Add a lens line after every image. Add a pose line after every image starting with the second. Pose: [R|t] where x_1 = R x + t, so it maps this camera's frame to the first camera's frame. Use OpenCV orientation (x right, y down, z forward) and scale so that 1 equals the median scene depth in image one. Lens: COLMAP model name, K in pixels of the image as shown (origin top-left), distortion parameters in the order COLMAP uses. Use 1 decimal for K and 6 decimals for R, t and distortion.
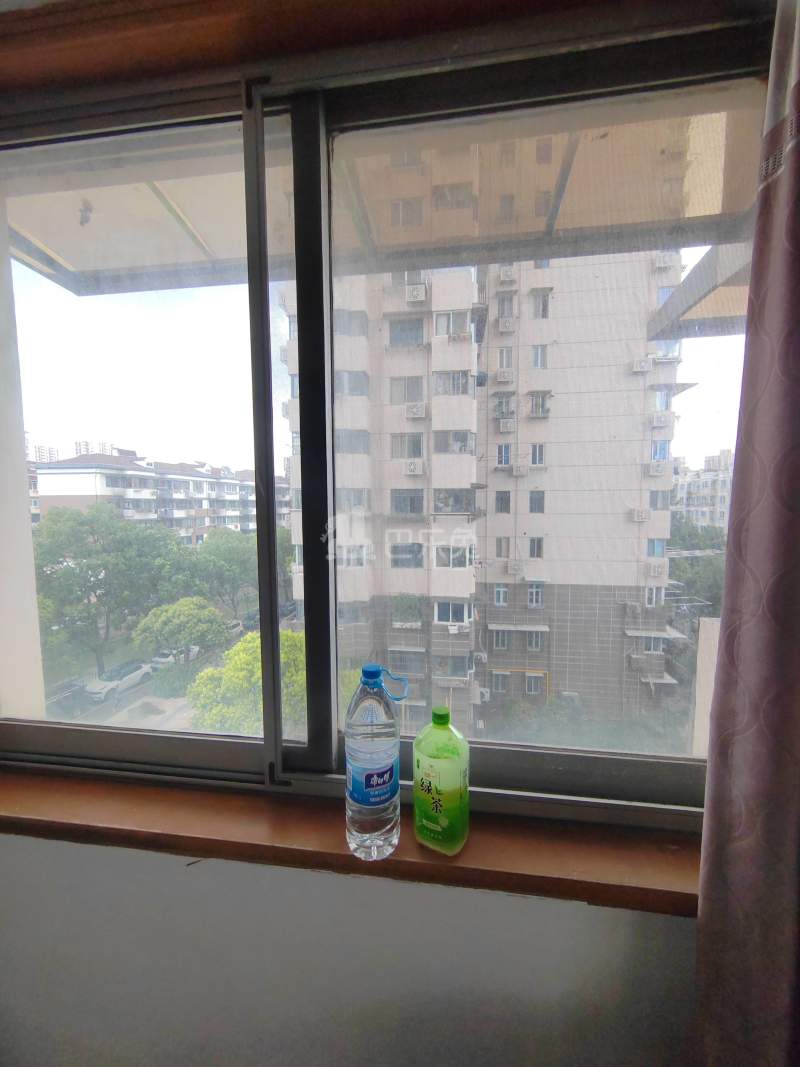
lens RADIAL K [[406.0, 0, 399.1], [0, 406.0, 537.6], [0, 0, 1]] dist [0.005768, 0.000076]
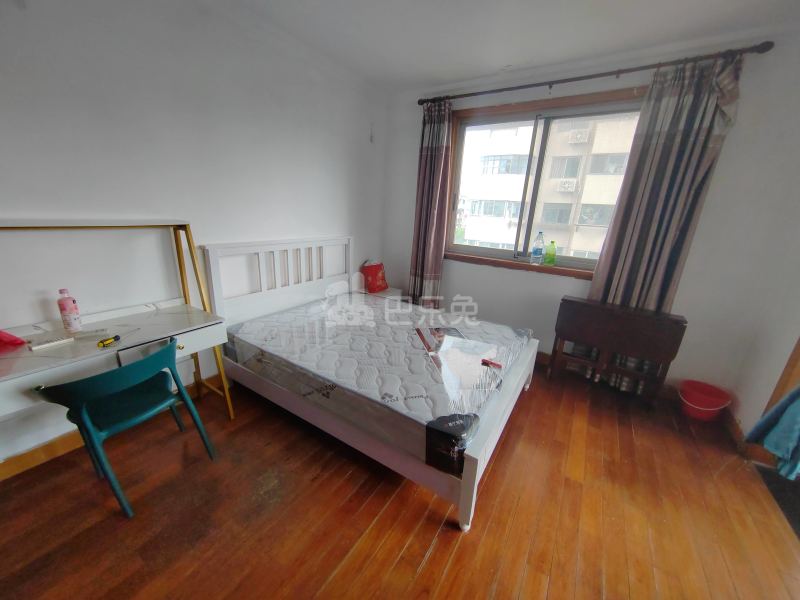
lens RADIAL K [[304.4, 0, 396.8], [0, 304.4, 303.1], [0, 0, 1]] dist [0.005768, 0.000076]
pose [[0.899991, 0.178398, -0.397731, -0.000465], [-0.092772, 0.969905, 0.225116, 0.019002], [0.425922, -0.165704, 0.889456, -0.141970]]
